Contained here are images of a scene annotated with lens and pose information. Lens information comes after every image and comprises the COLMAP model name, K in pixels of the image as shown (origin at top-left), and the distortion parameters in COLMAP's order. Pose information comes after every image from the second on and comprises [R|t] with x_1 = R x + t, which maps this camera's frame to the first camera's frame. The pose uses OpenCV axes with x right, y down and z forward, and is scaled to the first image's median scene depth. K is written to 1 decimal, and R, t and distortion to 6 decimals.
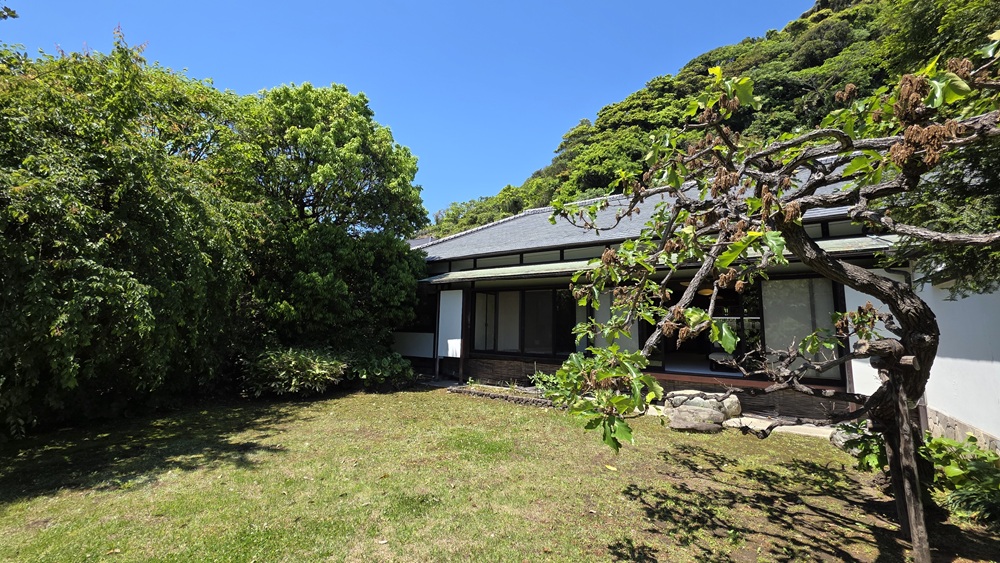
lens RADIAL K [[396.3, 0, 500.0], [0, 396.3, 281.5], [0, 0, 1]] dist [0.000397, 0.000165]
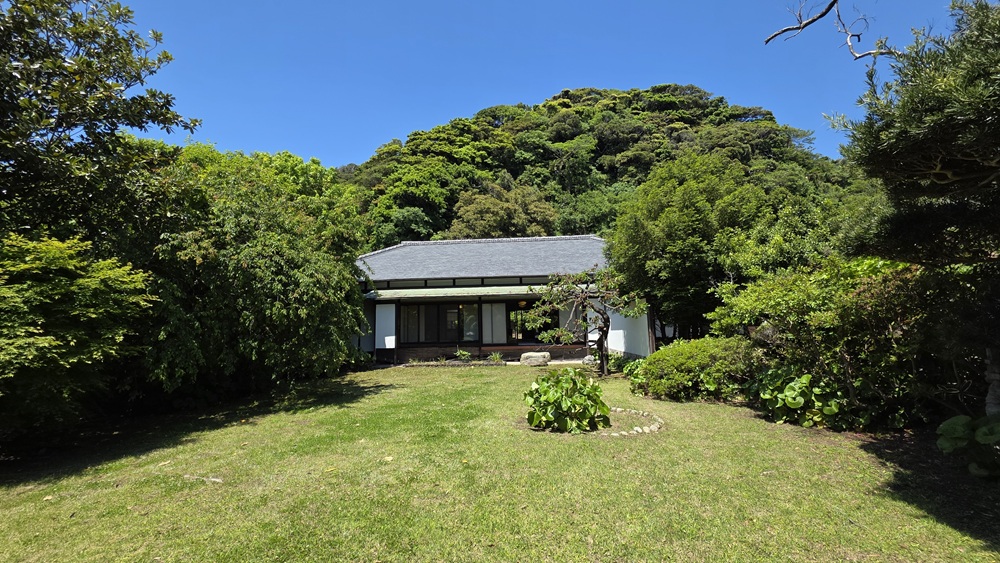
lens RADIAL K [[396.3, 0, 500.0], [0, 396.3, 281.5], [0, 0, 1]] dist [0.000397, 0.000165]
pose [[0.855863, 0.022593, 0.516710, -0.125397], [-0.023008, 0.999720, -0.005603, -0.015380], [-0.516691, -0.007093, 0.856142, -0.120364]]
